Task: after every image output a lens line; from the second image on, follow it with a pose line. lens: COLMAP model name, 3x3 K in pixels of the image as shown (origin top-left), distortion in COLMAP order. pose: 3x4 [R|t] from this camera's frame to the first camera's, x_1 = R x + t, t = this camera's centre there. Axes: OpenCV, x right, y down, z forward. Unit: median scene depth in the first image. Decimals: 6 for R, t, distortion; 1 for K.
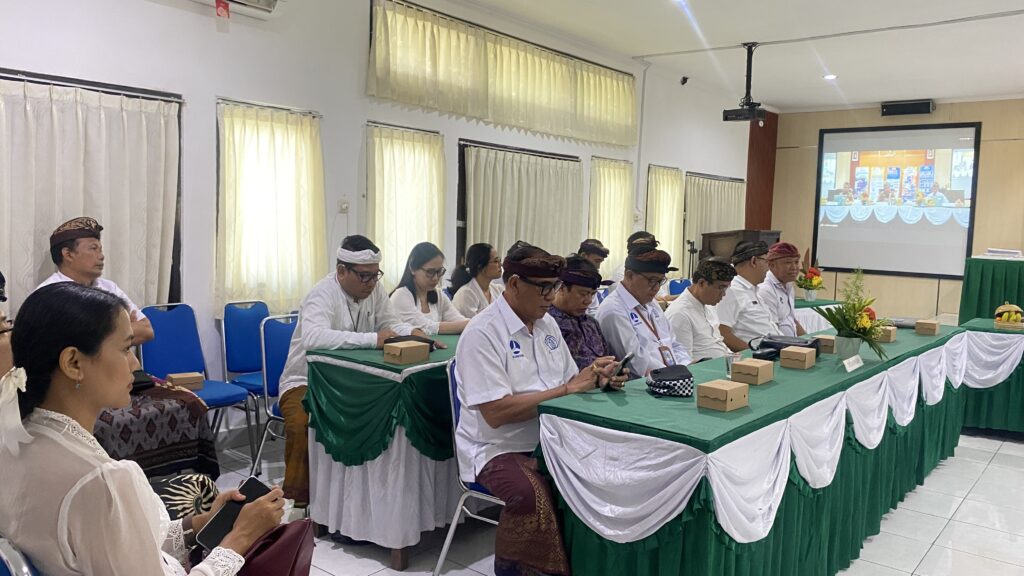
lens RADIAL K [[769.4, 0, 514.6], [0, 769.4, 280.8], [0, 0, 1]] dist [0.079096, -0.152066]
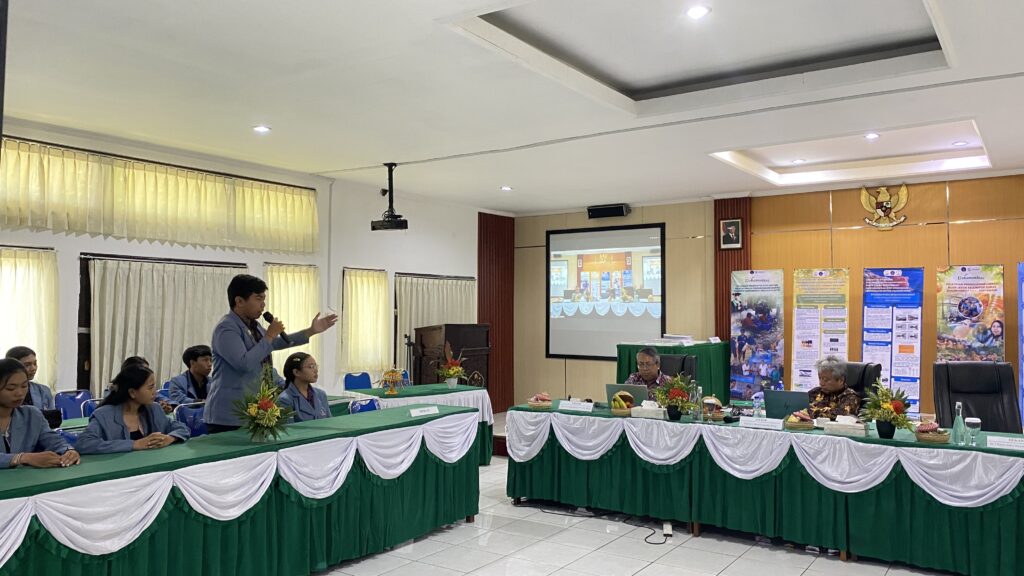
lens RADIAL K [[769.4, 0, 514.6], [0, 769.4, 280.8], [0, 0, 1]] dist [0.079096, -0.152066]
pose [[0.995563, -0.025813, 0.090486, 0.331762], [0.036396, 0.992426, -0.117328, 0.005569], [-0.086772, 0.120101, 0.988962, -0.107064]]
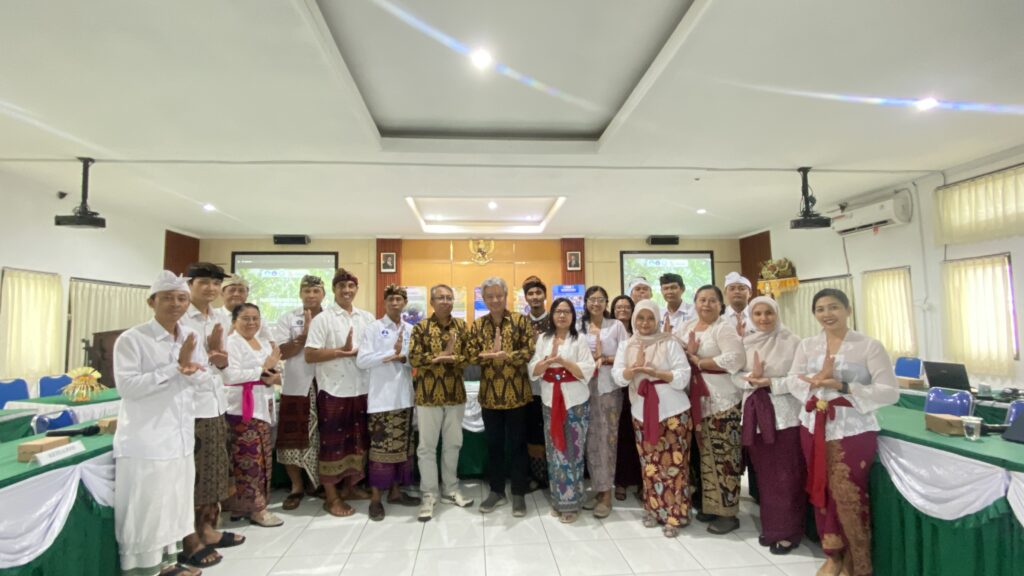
lens RADIAL K [[445.0, 0, 509.0], [0, 445.0, 287.6], [0, 0, 1]] dist [0.064520, -0.060778]
pose [[0.718892, 0.009854, 0.695052, 0.258580], [0.091434, 0.989871, -0.108603, -0.001048], [-0.689082, 0.141625, 0.710710, 0.142303]]
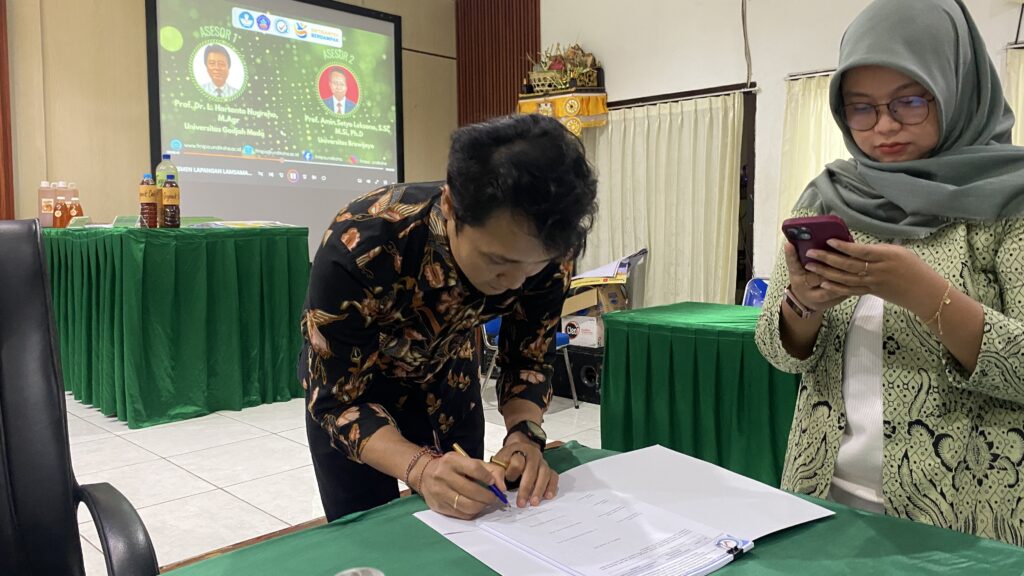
lens RADIAL K [[769.4, 0, 514.6], [0, 769.4, 280.8], [0, 0, 1]] dist [0.079096, -0.152066]
pose [[0.072791, -0.106094, 0.991688, 0.675552], [0.084849, 0.991380, 0.099833, 0.016597], [-0.993731, 0.076876, 0.081166, 0.442478]]
